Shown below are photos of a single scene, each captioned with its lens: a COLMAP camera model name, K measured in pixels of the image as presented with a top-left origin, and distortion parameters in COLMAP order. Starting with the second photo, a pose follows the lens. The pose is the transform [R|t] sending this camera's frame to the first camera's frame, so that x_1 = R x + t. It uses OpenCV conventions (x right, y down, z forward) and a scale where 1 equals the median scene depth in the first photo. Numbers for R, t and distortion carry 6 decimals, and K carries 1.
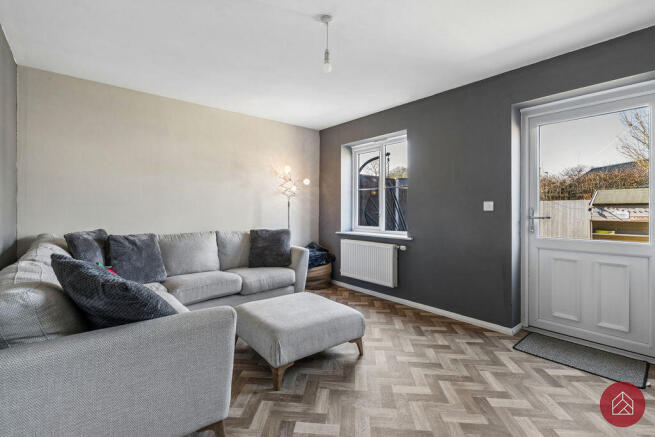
lens RADIAL K [[300.8, 0, 324.9], [0, 300.8, 213.4], [0, 0, 1]] dist [-0.004188, 0.000581]
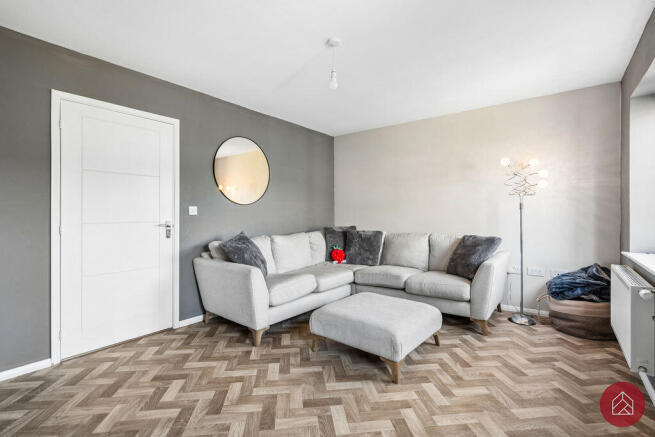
lens RADIAL K [[300.8, 0, 327.0], [0, 300.8, 215.7], [0, 0, 1]] dist [-0.004188, 0.000581]
pose [[0.217420, 0.008205, -0.976044, 0.648132], [-0.011281, 0.999919, 0.005893, -0.005844], [0.976013, 0.009730, 0.217495, 0.439454]]
